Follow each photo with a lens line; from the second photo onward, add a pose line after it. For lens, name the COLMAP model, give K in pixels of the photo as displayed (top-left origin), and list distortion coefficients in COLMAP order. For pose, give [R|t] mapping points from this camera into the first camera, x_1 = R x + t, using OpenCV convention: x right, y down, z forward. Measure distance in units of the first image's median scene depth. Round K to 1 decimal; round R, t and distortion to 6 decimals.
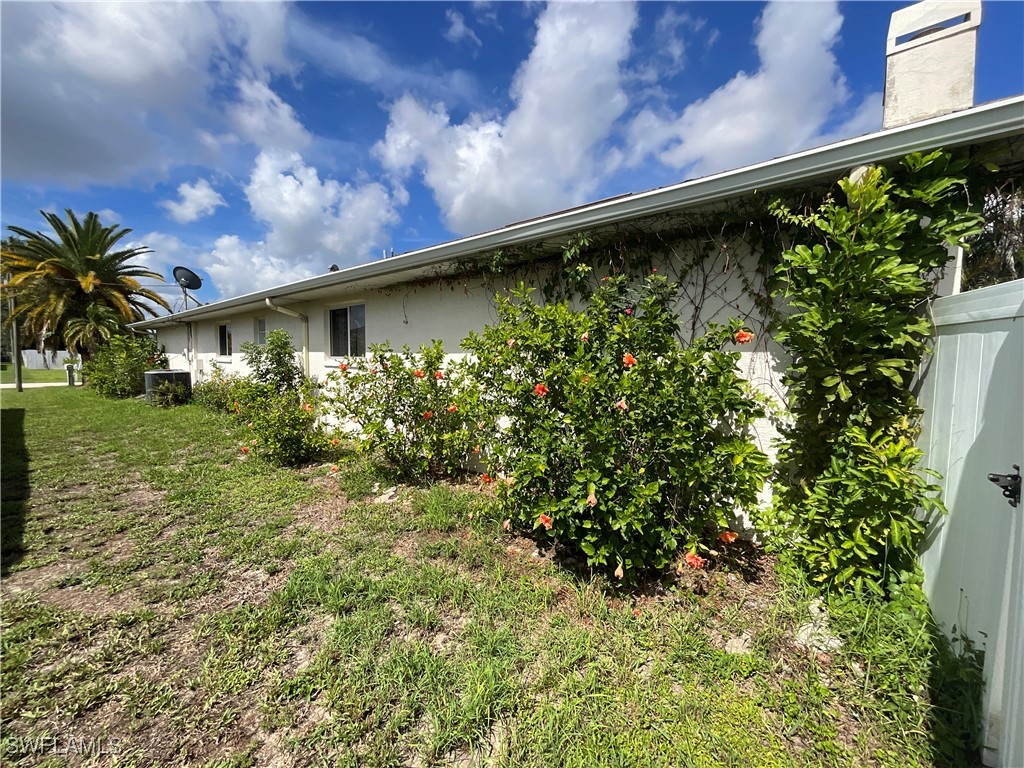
lens RADIAL K [[413.1, 0, 514.2], [0, 413.1, 377.7], [0, 0, 1]] dist [0.001728, -0.000102]
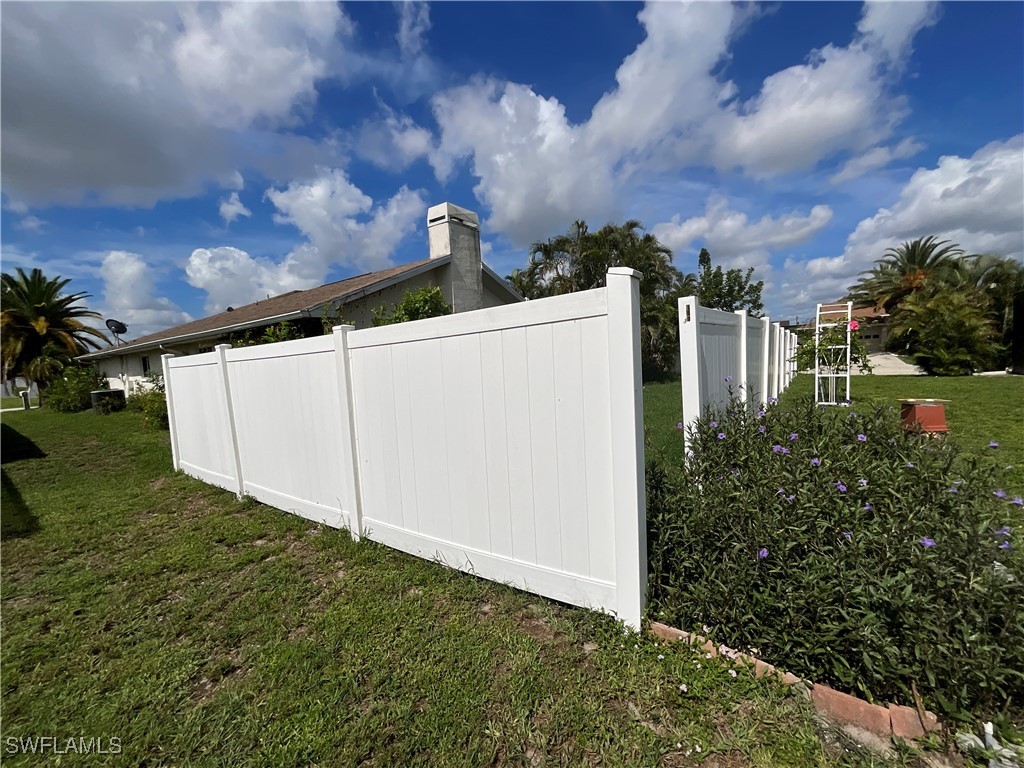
lens RADIAL K [[413.1, 0, 509.2], [0, 413.1, 391.2], [0, 0, 1]] dist [0.001728, -0.000102]
pose [[0.996675, -0.057384, 0.057849, 0.393672], [0.056178, 0.998173, 0.022260, 0.028433], [-0.059021, -0.018936, 0.998077, -0.433837]]
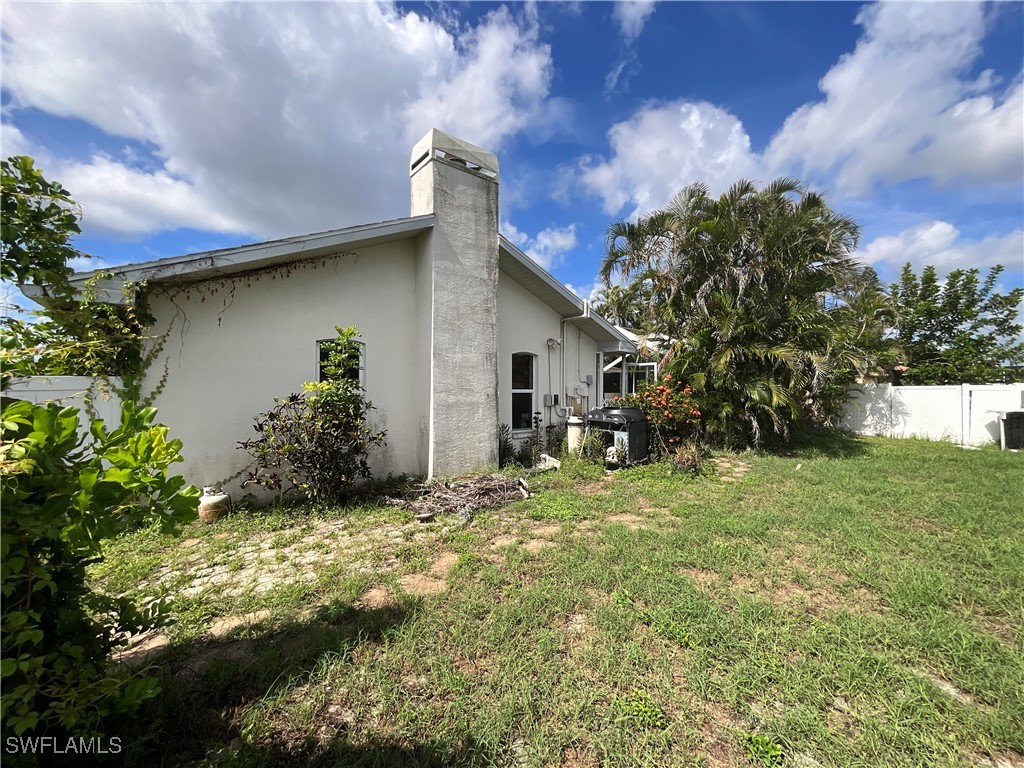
lens RADIAL K [[413.1, 0, 513.5], [0, 413.1, 383.1], [0, 0, 1]] dist [0.001728, -0.000102]
pose [[0.980391, 0.009645, -0.196828, 0.514255], [-0.020542, 0.998362, -0.053400, -0.008303], [0.195990, 0.056396, 0.978983, -0.081399]]
